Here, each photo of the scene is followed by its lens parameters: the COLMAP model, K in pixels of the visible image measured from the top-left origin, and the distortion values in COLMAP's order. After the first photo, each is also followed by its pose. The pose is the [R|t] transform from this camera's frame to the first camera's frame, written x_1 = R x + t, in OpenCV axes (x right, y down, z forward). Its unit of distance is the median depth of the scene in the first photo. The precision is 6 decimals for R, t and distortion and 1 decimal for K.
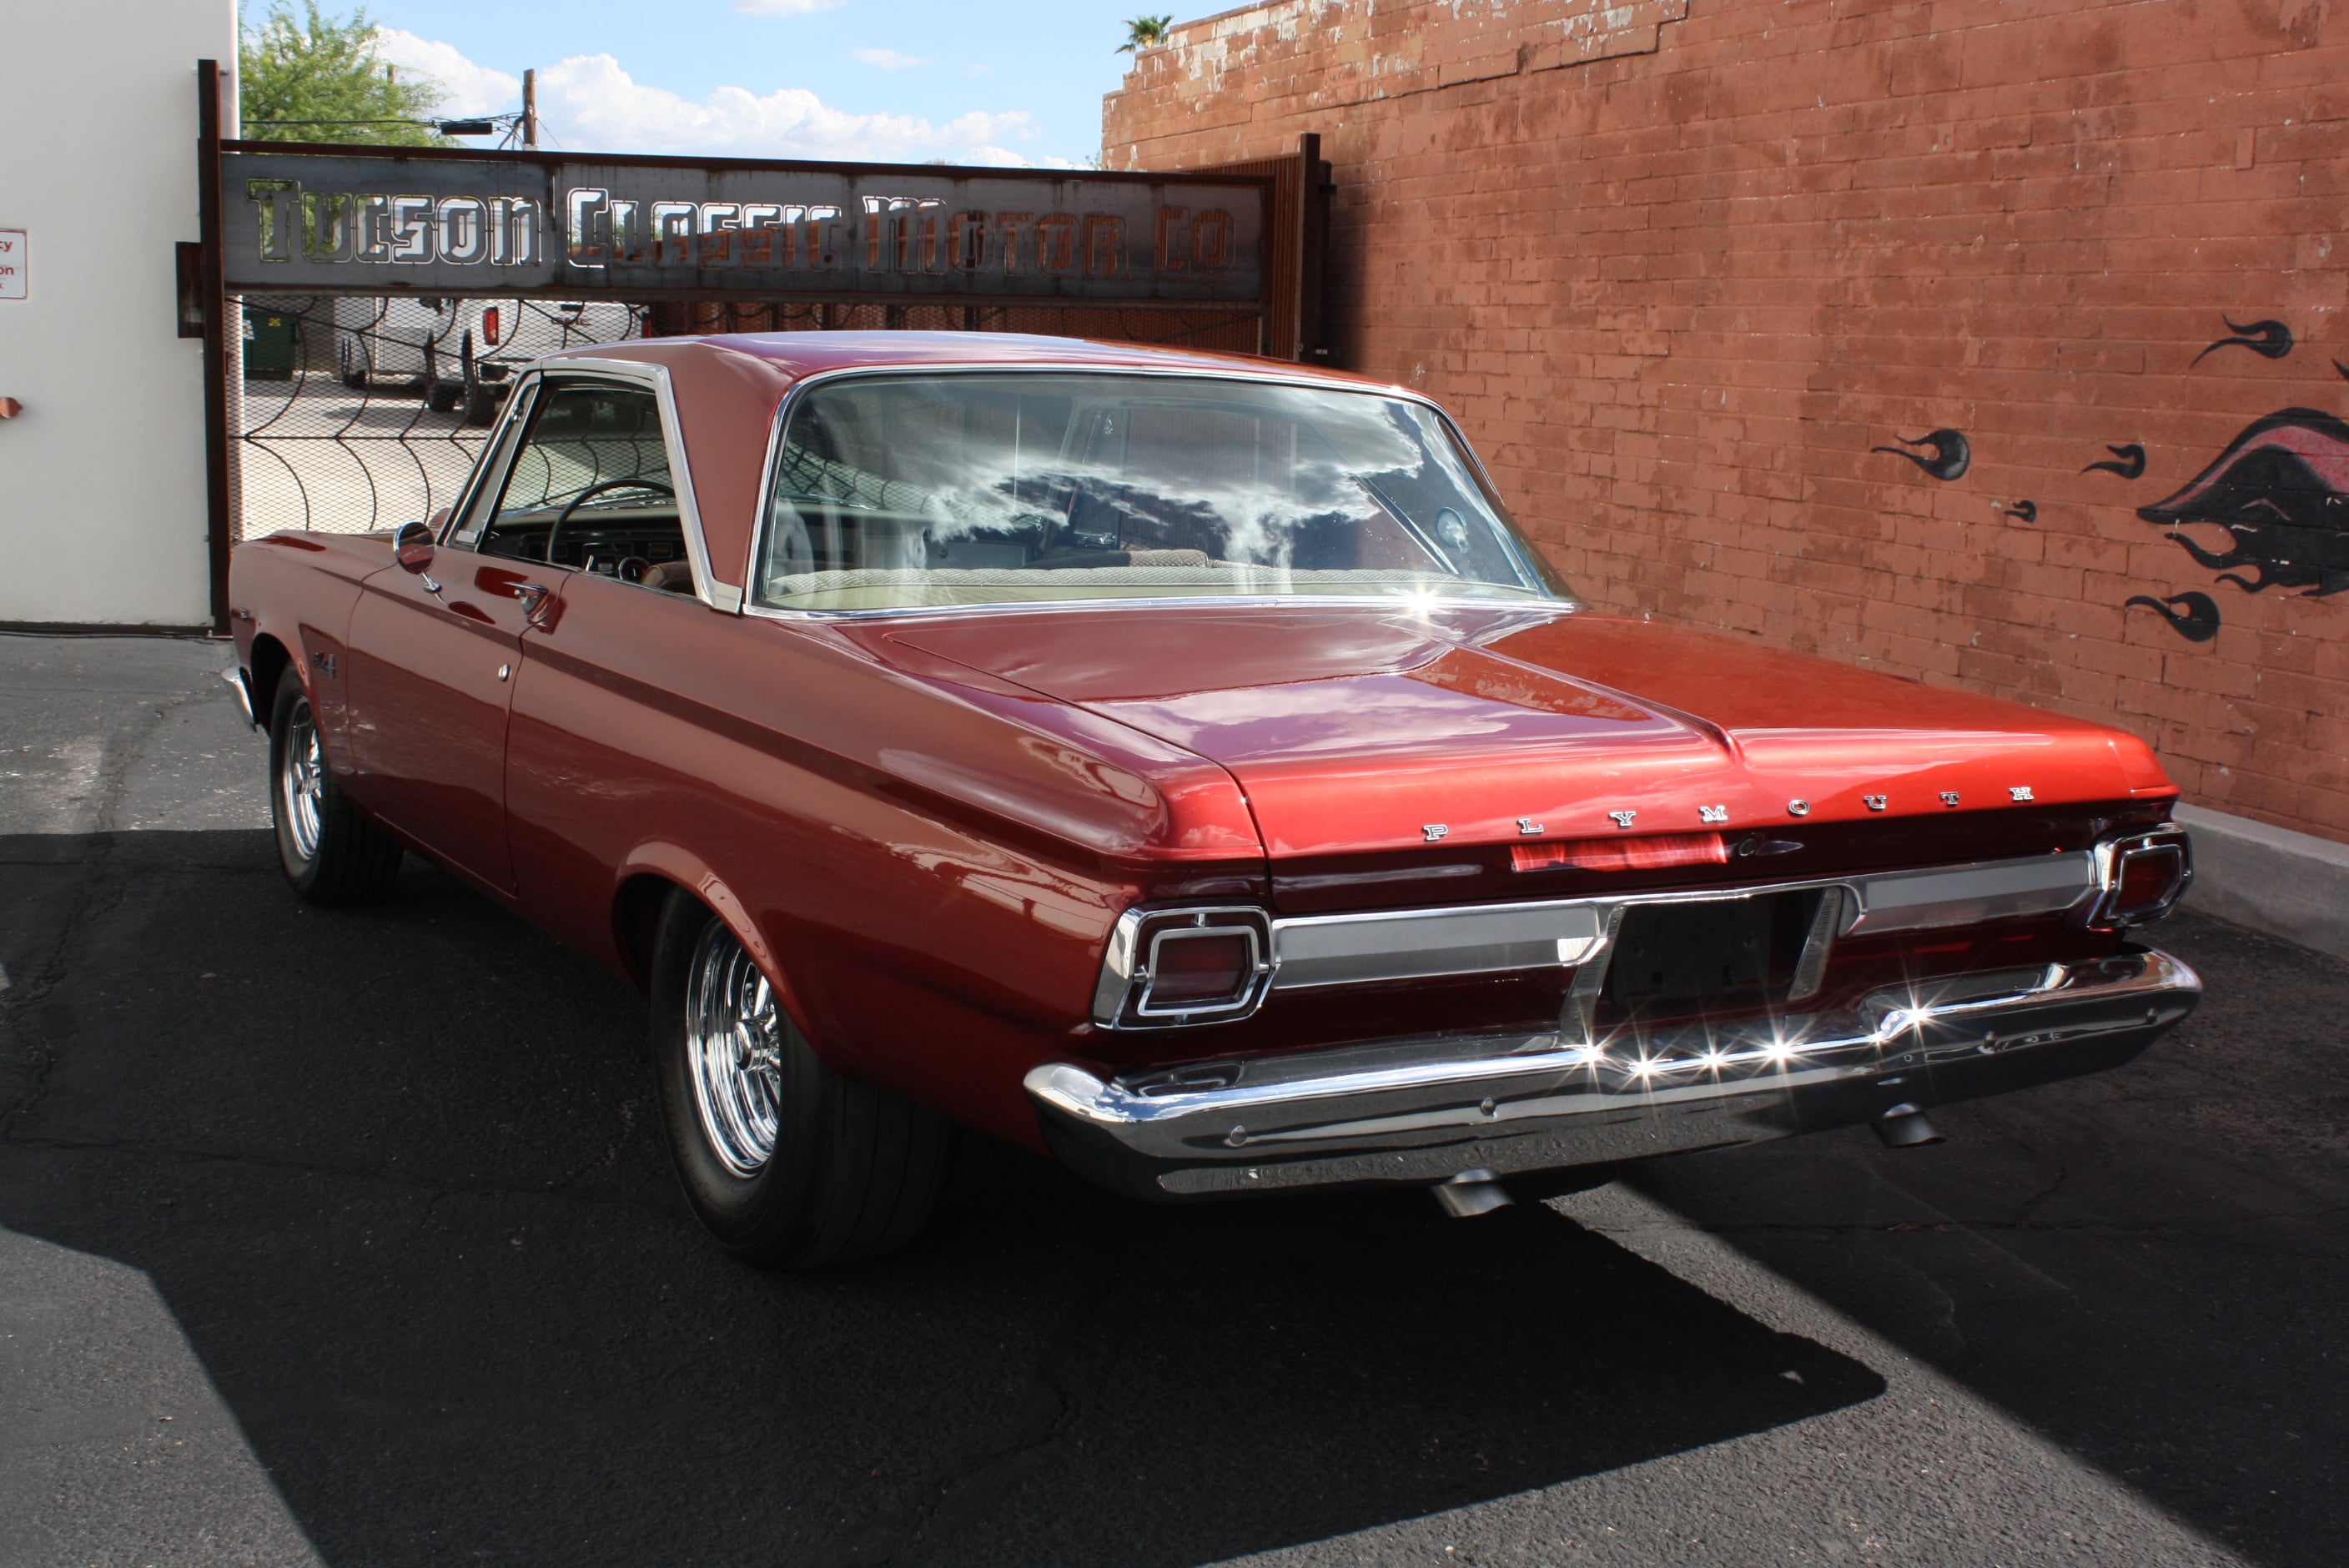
lens RADIAL K [[2681.8, 0, 1218.2], [0, 2681.8, 772.1], [0, 0, 1]] dist [-0.119834, 0.176037]
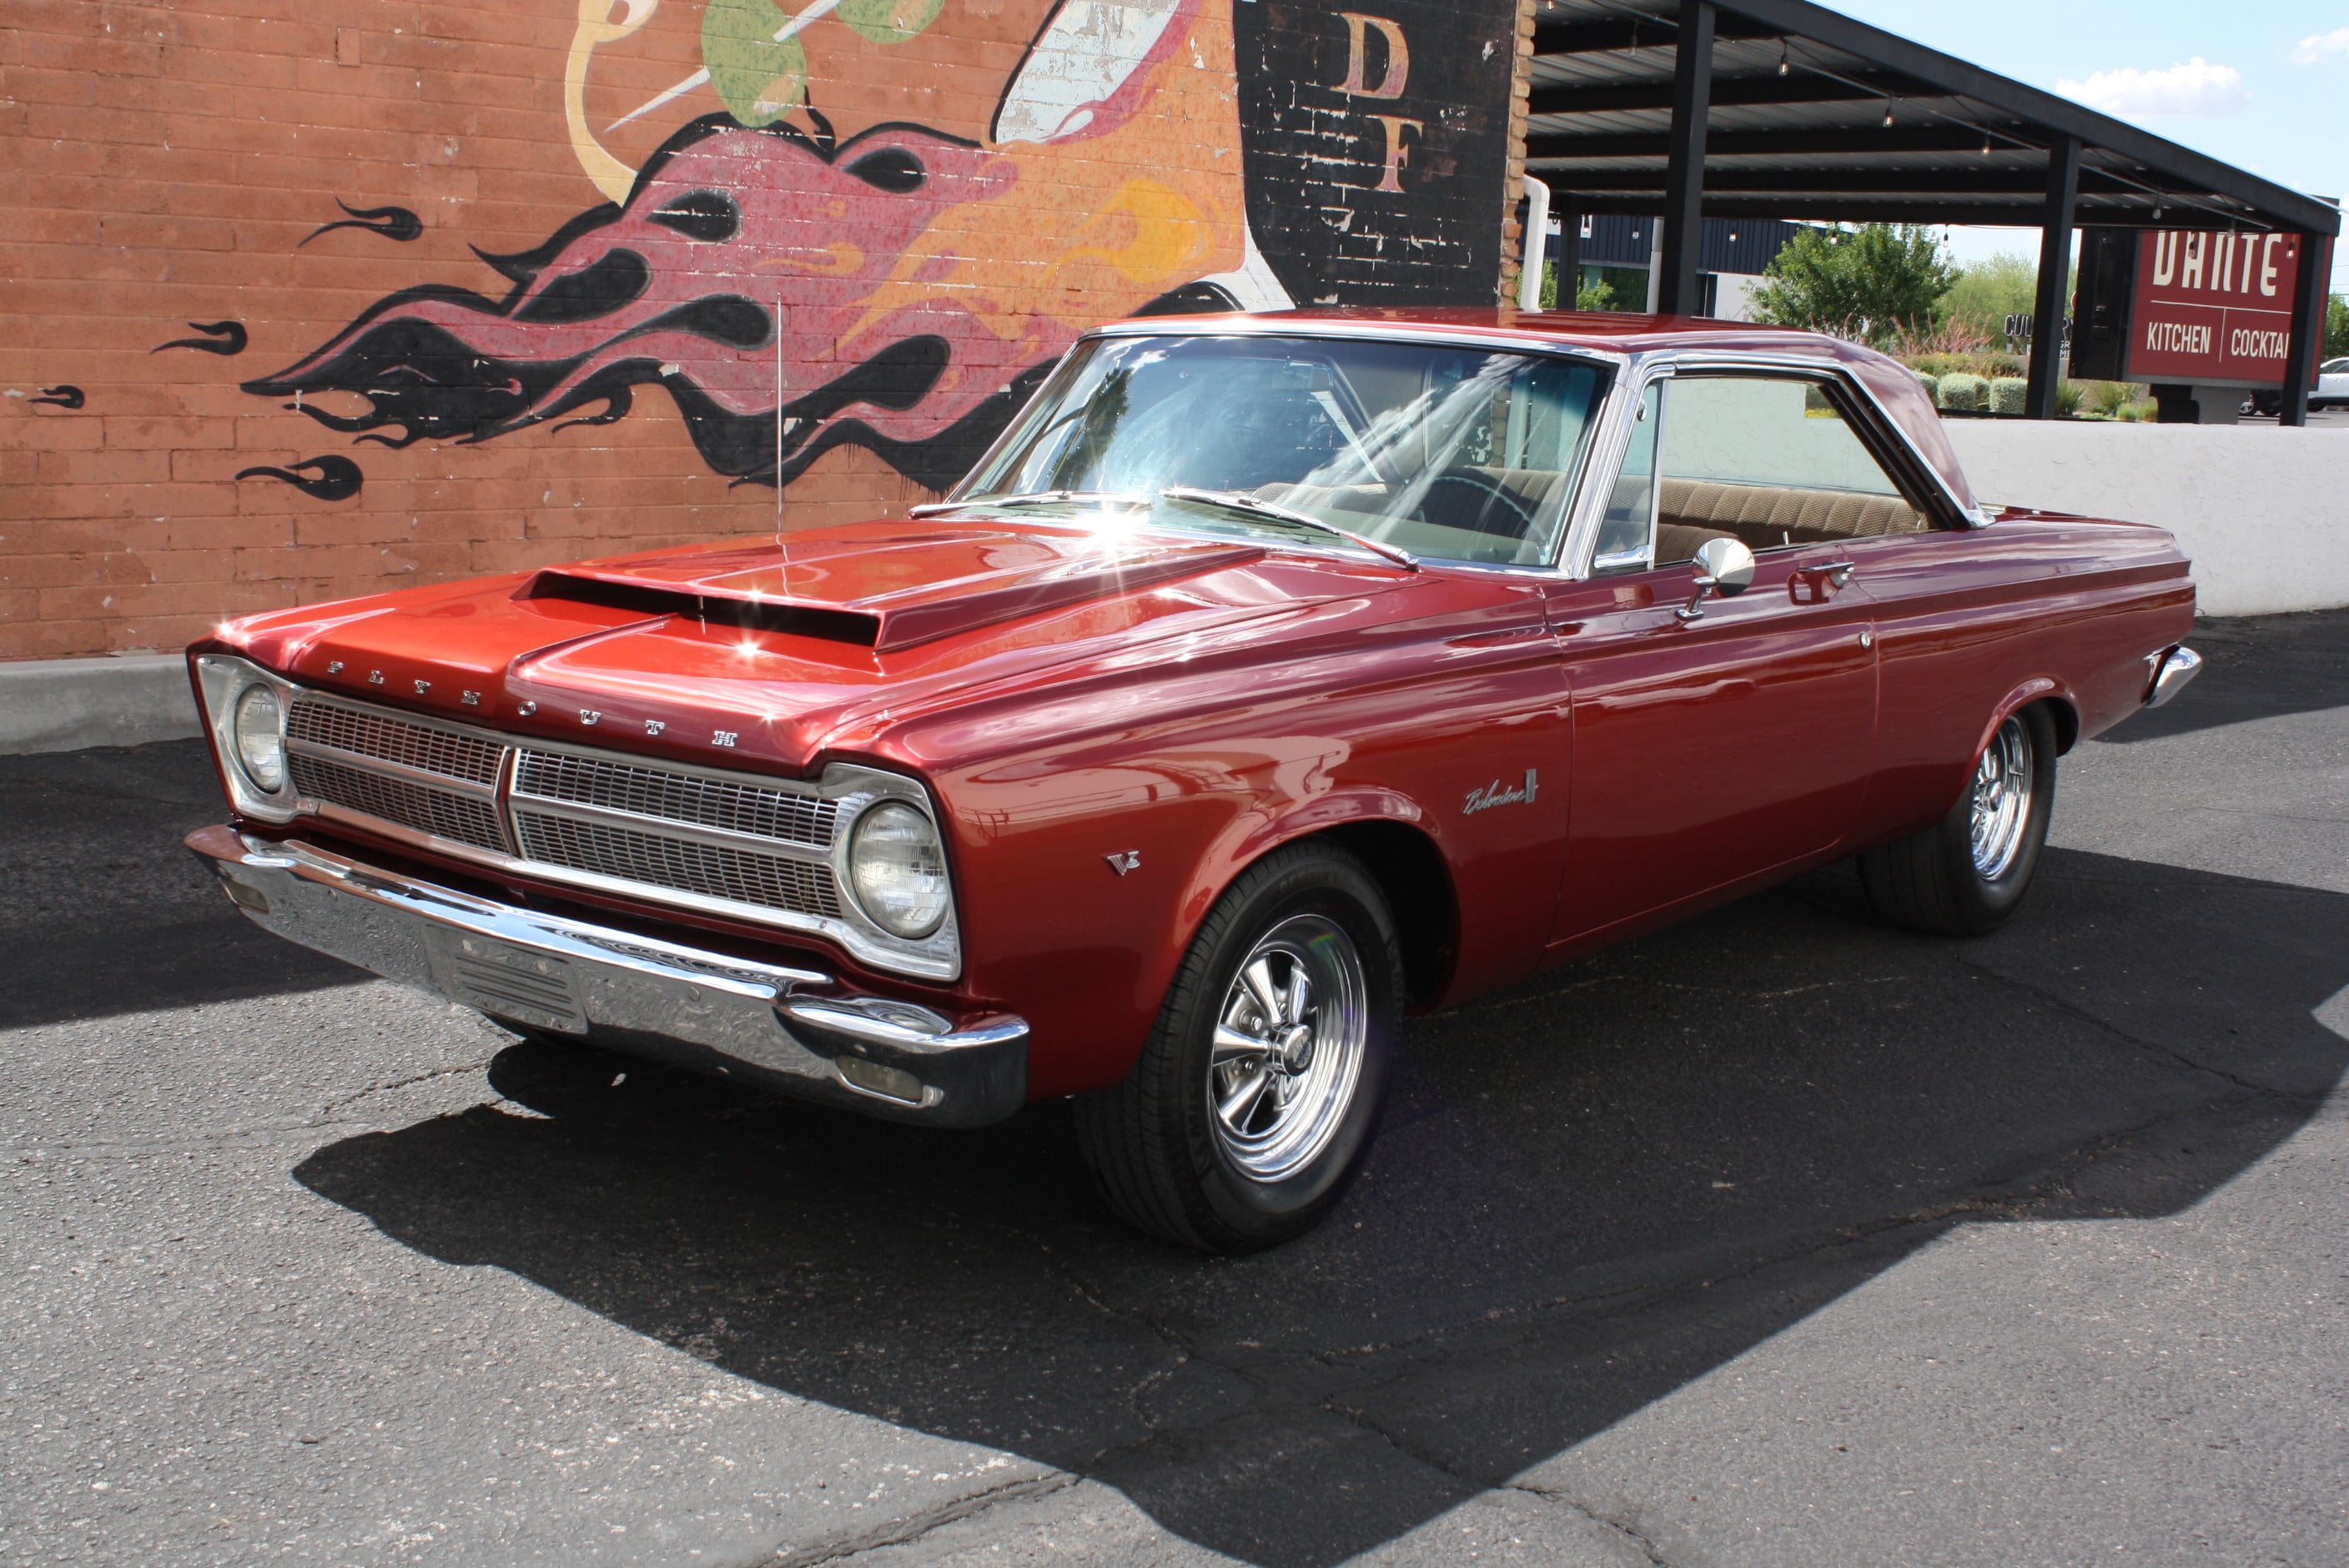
lens RADIAL K [[2561.9, 0, 1189.2], [0, 2561.9, 758.5], [0, 0, 1]] dist [-0.117648, 0.157920]
pose [[-0.345448, -0.210289, 0.914573, -0.639412], [0.090628, 0.962539, 0.255550, -0.159689], [-0.934052, 0.171165, -0.313449, 0.894810]]
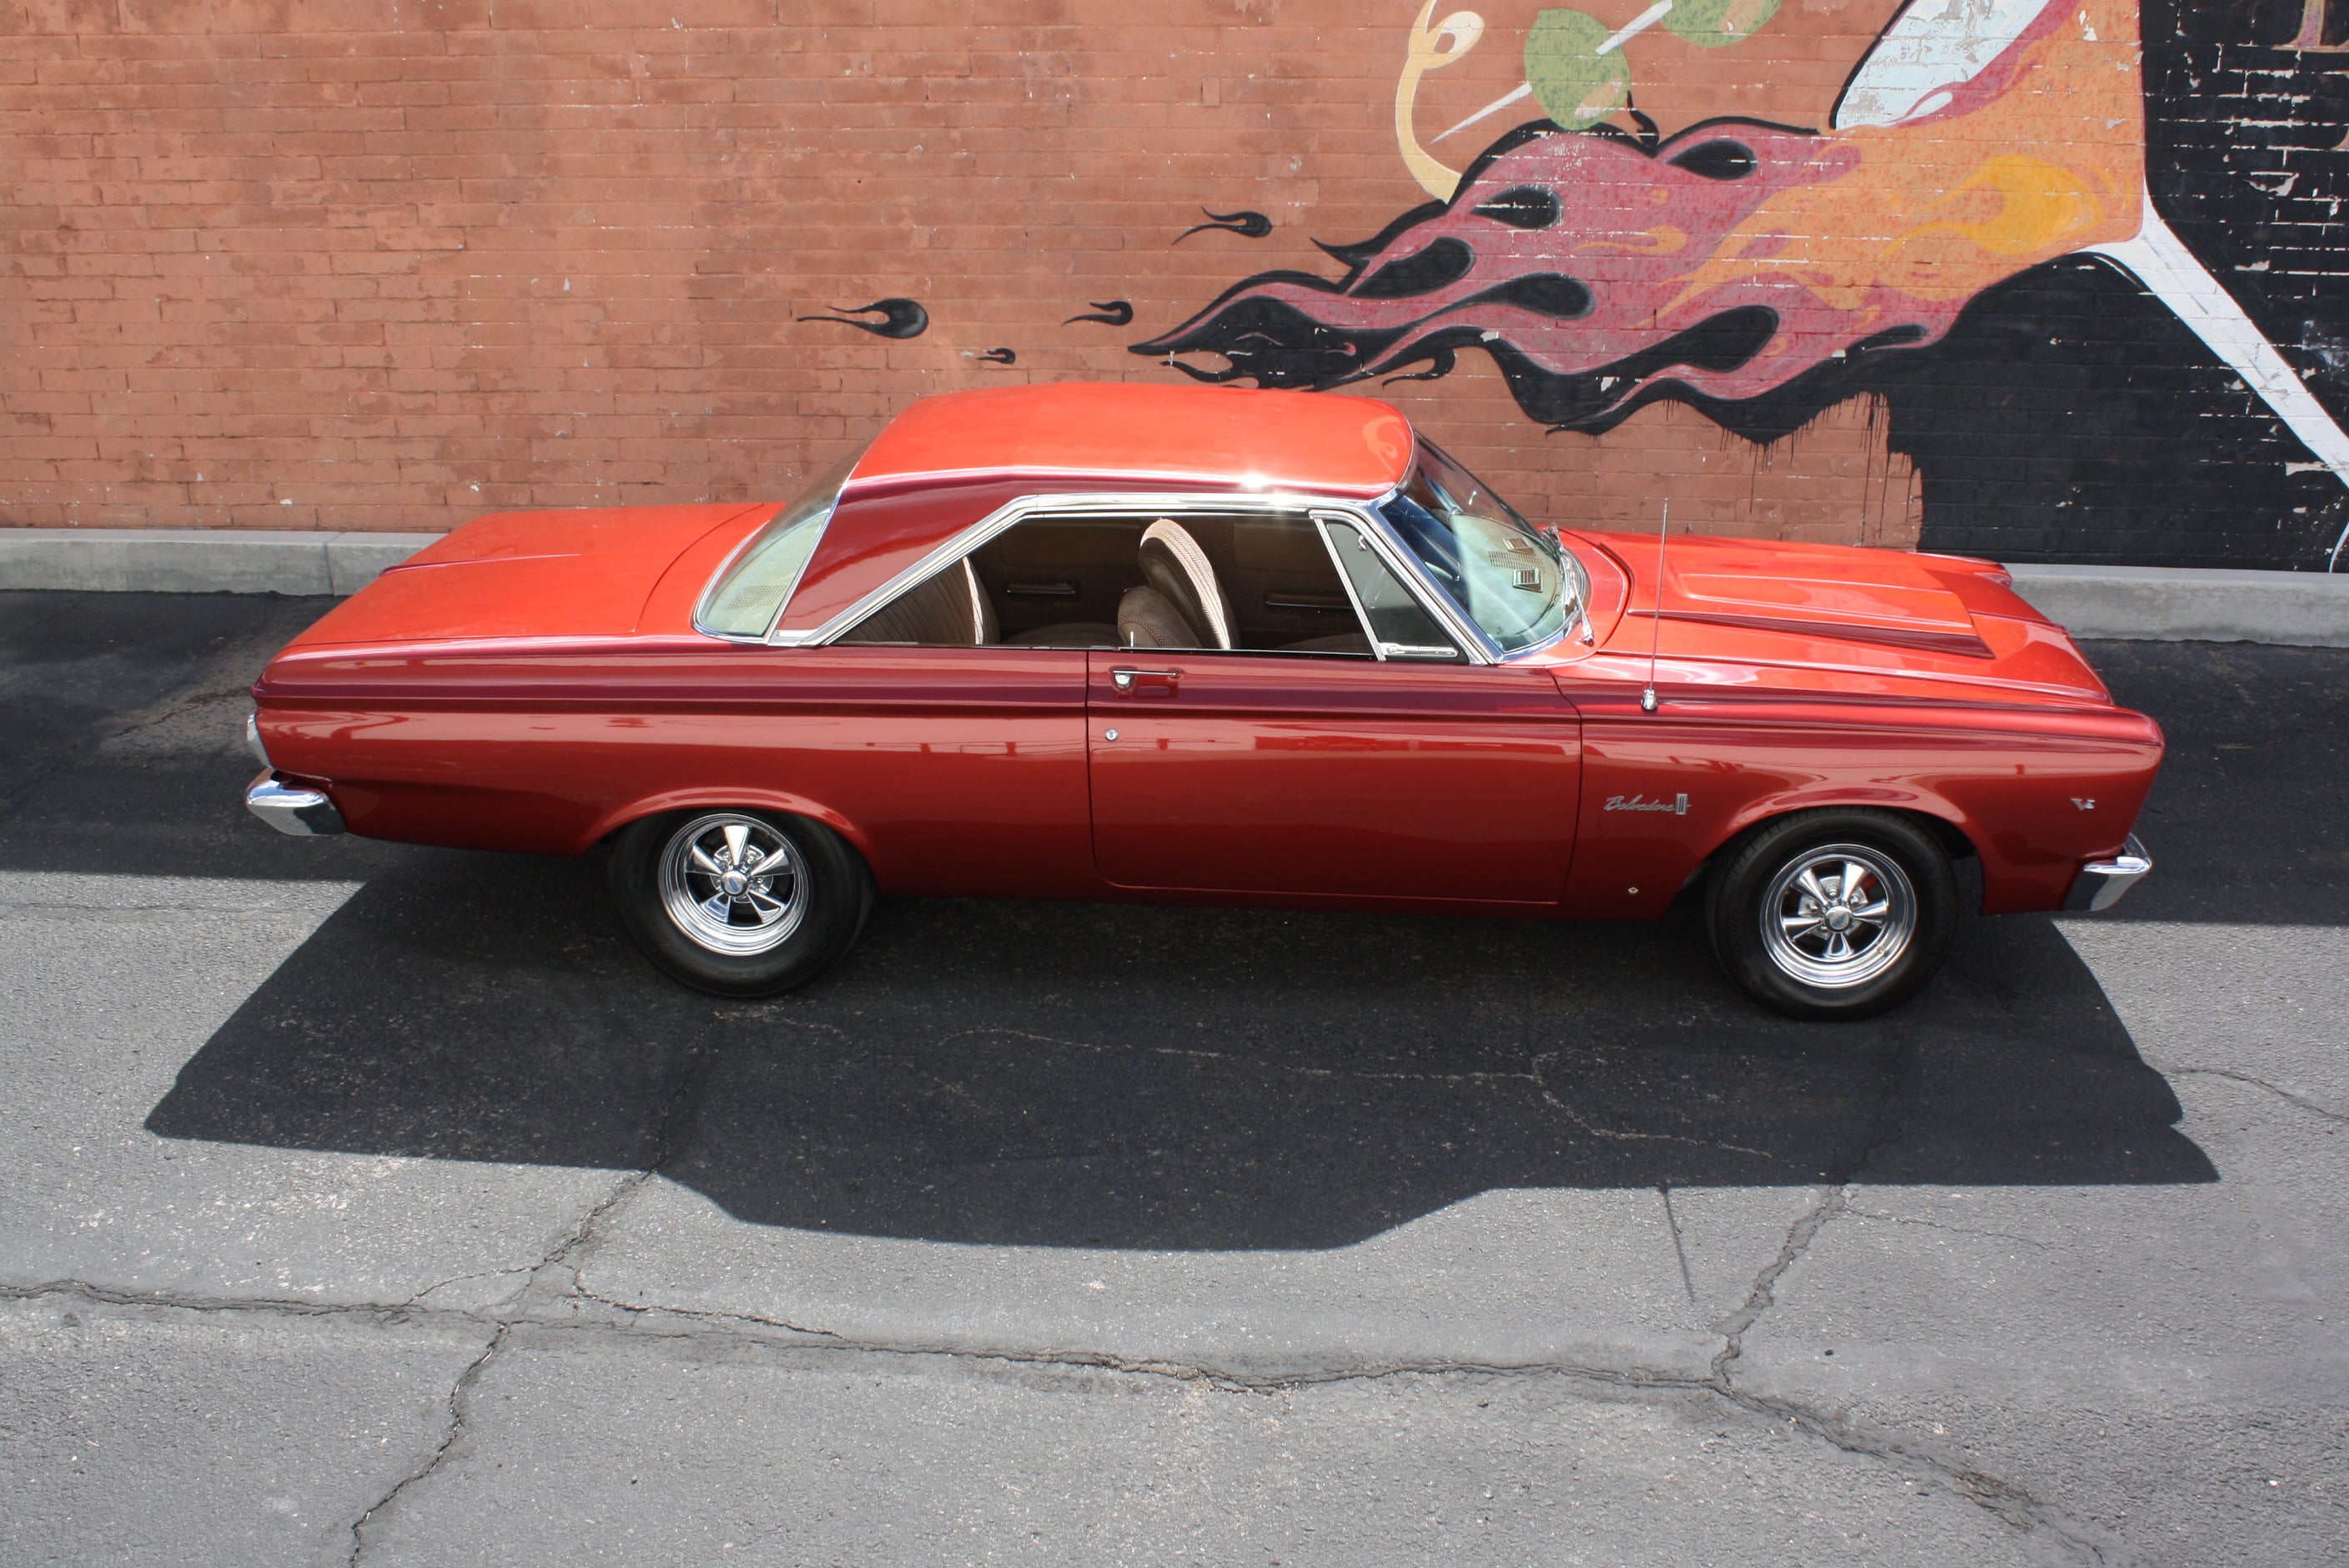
lens RADIAL K [[2327.5, 0, 1211.9], [0, 2327.5, 753.0], [0, 0, 1]] dist [-0.141237, 0.156988]
pose [[0.403995, -0.341323, 0.848697, -0.671164], [0.155787, 0.939898, 0.303844, -0.237031], [-0.901398, 0.009465, 0.432888, 0.394352]]
